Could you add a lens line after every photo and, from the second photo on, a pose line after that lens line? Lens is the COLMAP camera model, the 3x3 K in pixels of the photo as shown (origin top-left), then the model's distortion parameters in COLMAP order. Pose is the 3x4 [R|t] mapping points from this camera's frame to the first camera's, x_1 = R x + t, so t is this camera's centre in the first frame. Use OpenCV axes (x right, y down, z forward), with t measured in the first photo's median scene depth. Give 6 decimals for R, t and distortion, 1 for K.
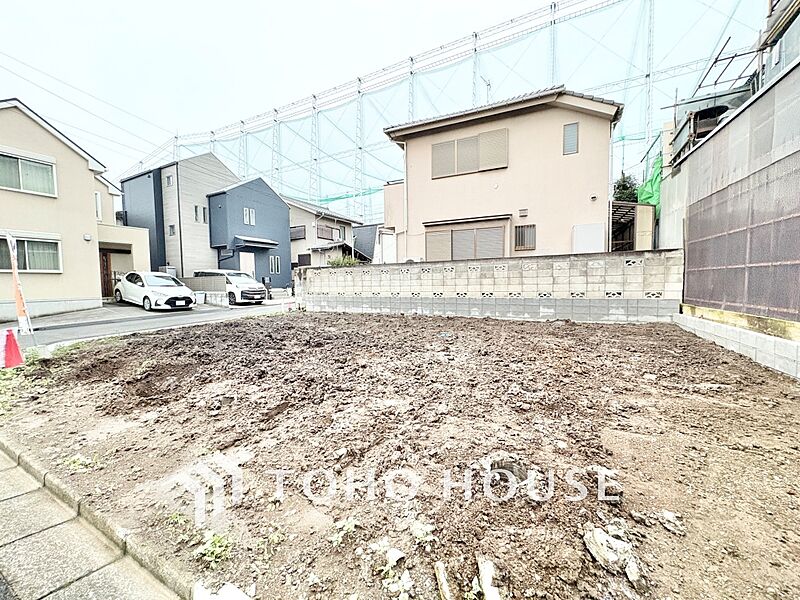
lens RADIAL K [[319.2, 0, 400.8], [0, 319.2, 299.6], [0, 0, 1]] dist [0.000123, -0.000029]
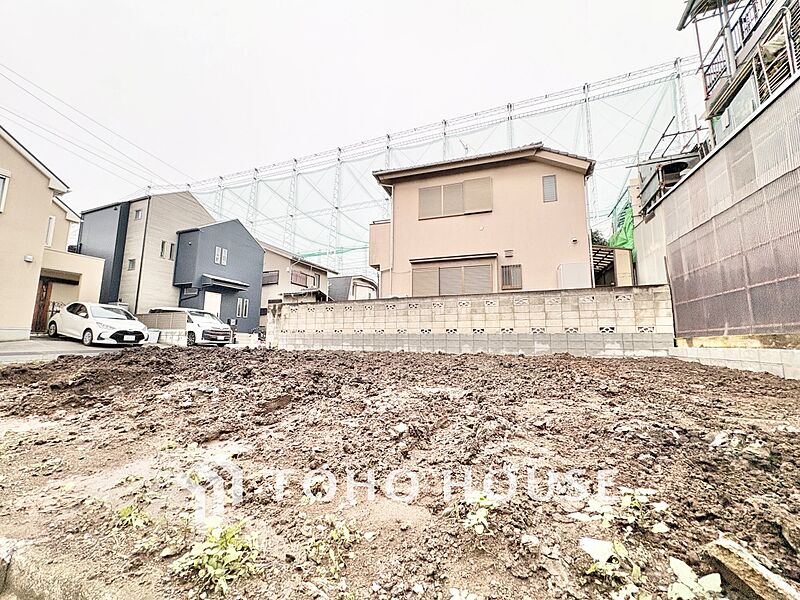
lens RADIAL K [[319.2, 0, 400.8], [0, 319.2, 299.6], [0, 0, 1]] dist [0.000123, -0.000029]
pose [[0.994299, 0.038782, 0.099324, -0.054495], [-0.019454, 0.981857, -0.188624, 0.070659], [-0.104837, 0.185616, 0.977014, 0.063309]]
